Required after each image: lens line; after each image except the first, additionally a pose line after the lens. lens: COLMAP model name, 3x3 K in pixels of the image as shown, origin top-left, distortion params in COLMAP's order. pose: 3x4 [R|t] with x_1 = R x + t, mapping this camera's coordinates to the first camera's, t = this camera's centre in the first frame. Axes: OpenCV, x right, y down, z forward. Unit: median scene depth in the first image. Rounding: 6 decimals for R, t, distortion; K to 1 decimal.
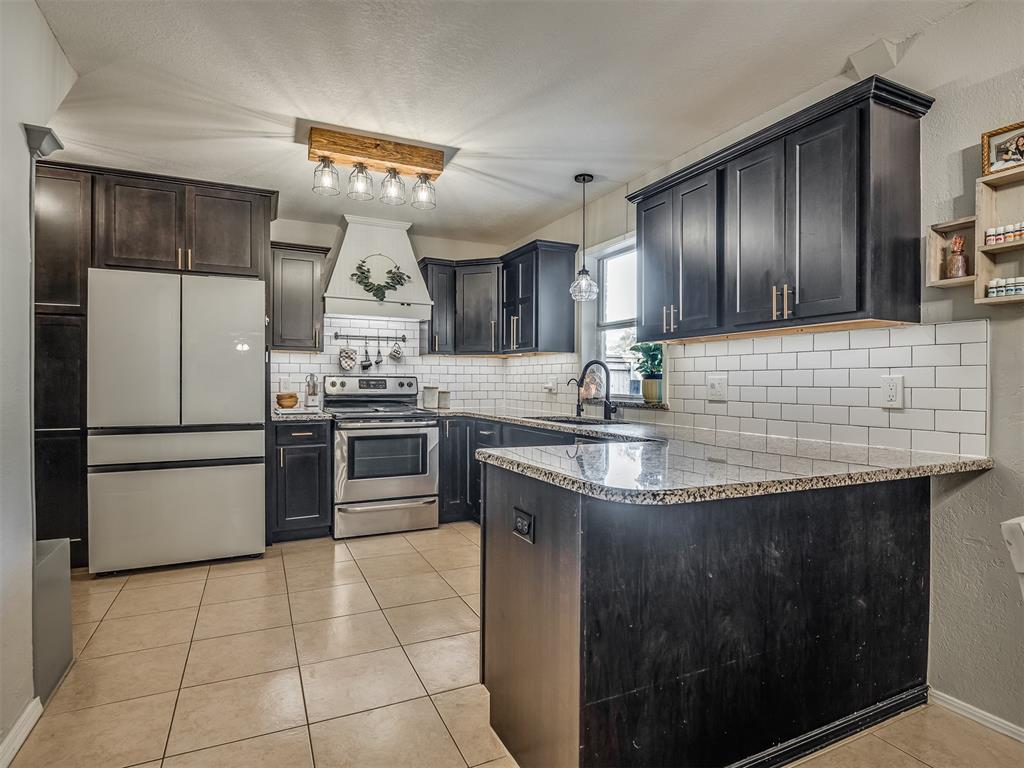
lens RADIAL K [[540.4, 0, 508.8], [0, 540.4, 382.7], [0, 0, 1]] dist [-0.001730, -0.001621]
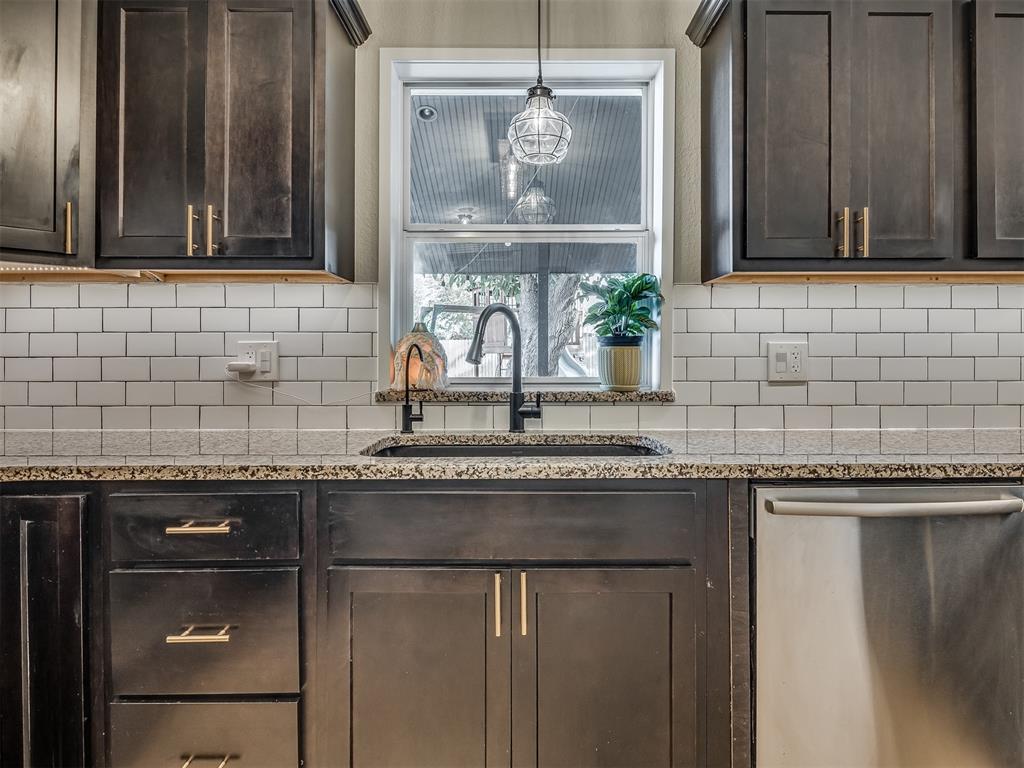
lens RADIAL K [[676.5, 0, 512.0], [0, 676.5, 382.1], [0, 0, 1]] dist [0.003178, -0.006778]
pose [[0.413768, -0.053084, 0.908833, -0.421813], [0.005031, 0.998417, 0.056026, -0.009957], [-0.910368, -0.018610, 0.413380, 0.942436]]
